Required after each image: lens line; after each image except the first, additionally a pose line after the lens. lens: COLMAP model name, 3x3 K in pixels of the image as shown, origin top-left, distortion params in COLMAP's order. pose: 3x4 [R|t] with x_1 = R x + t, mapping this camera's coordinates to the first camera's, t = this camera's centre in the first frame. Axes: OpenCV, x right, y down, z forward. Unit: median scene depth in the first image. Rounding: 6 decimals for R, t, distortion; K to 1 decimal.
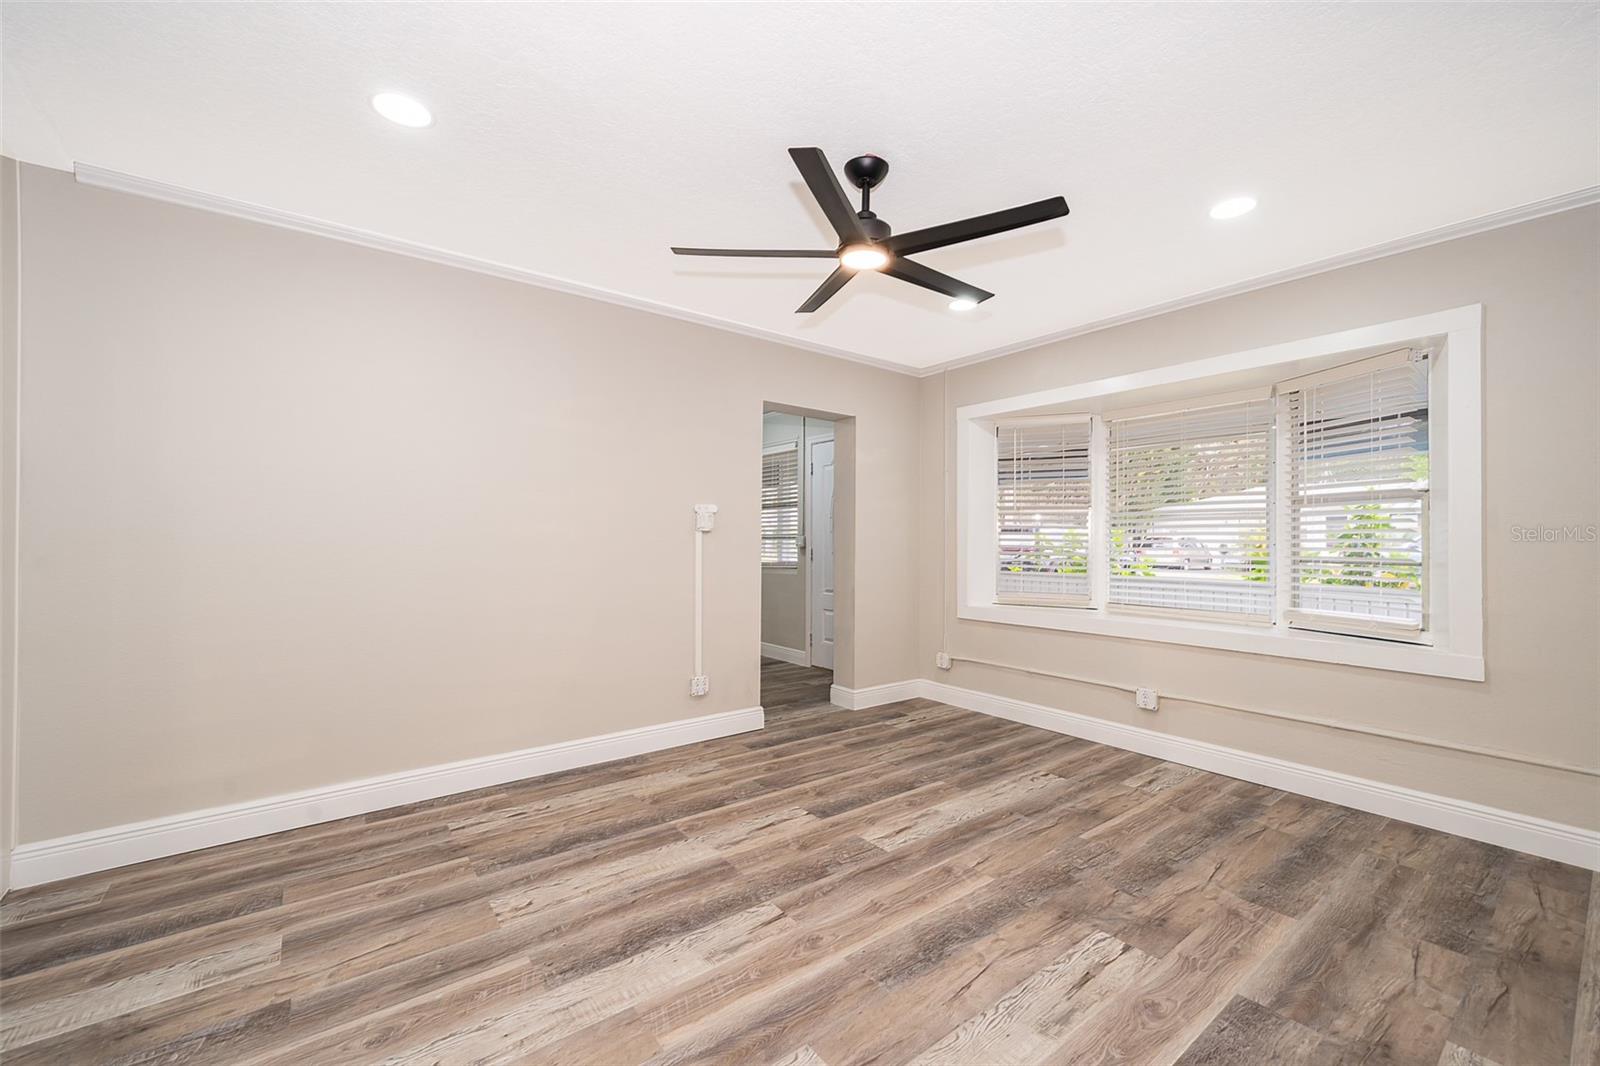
lens RADIAL K [[650.6, 0, 807.6], [0, 650.6, 535.8], [0, 0, 1]] dist [0.000246, -0.000232]
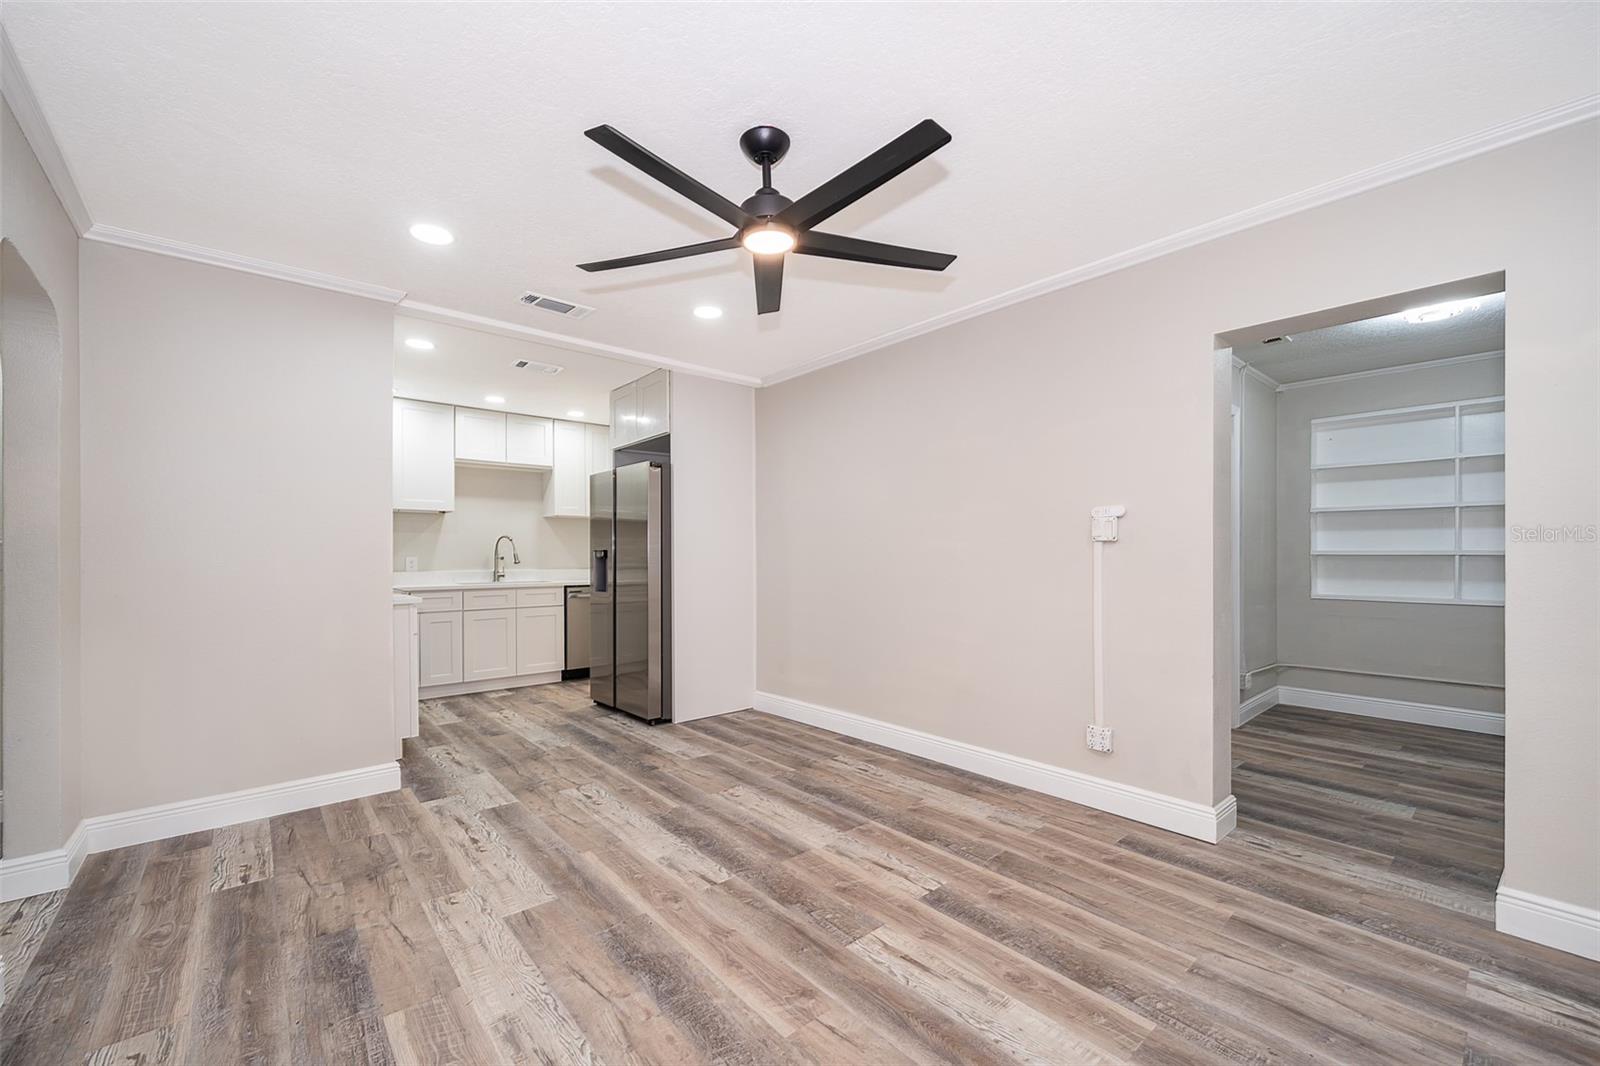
lens RADIAL K [[650.6, 0, 794.5], [0, 650.6, 549.7], [0, 0, 1]] dist [0.000246, -0.000232]
pose [[0.033646, -0.013628, -0.999341, 0.888742], [0.010567, 0.999856, -0.013280, 0.015391], [0.999378, -0.010113, 0.033785, 0.890550]]
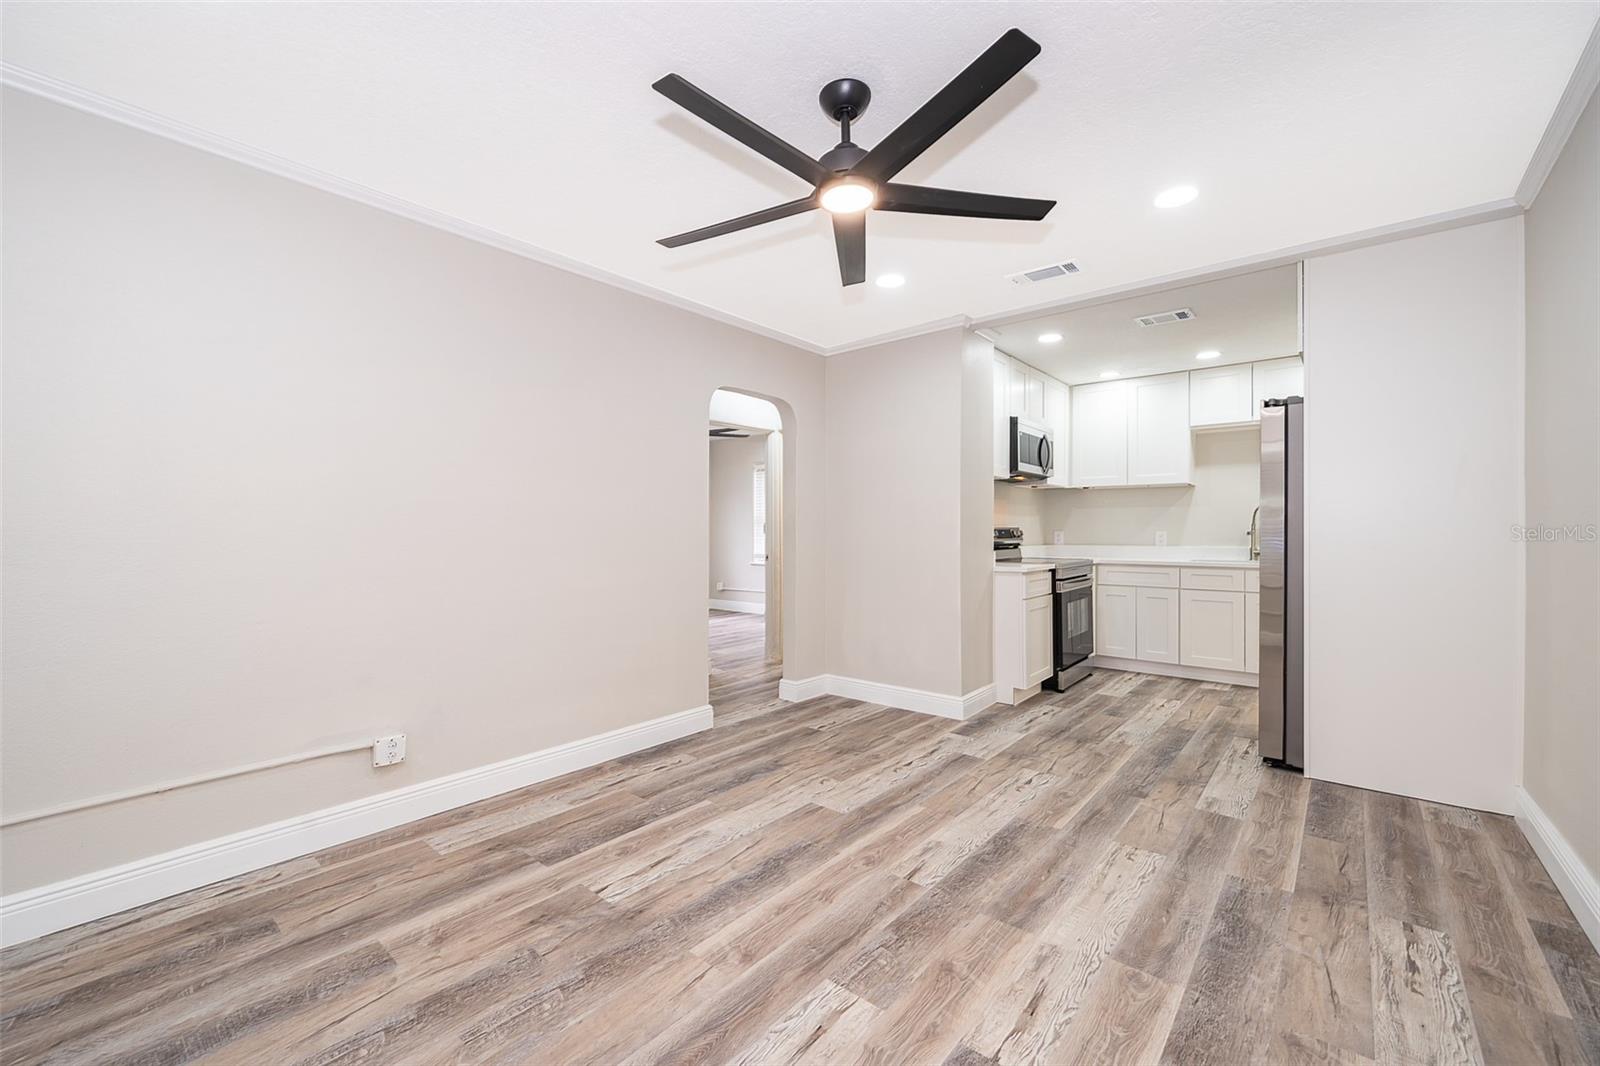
lens RADIAL K [[650.6, 0, 788.4], [0, 650.6, 532.3], [0, 0, 1]] dist [0.000246, -0.000232]
pose [[-0.983812, -0.003405, -0.179172, 0.282099], [-0.002276, 0.999976, -0.006505, 0.016426], [0.179190, -0.005992, -0.983796, 1.627609]]
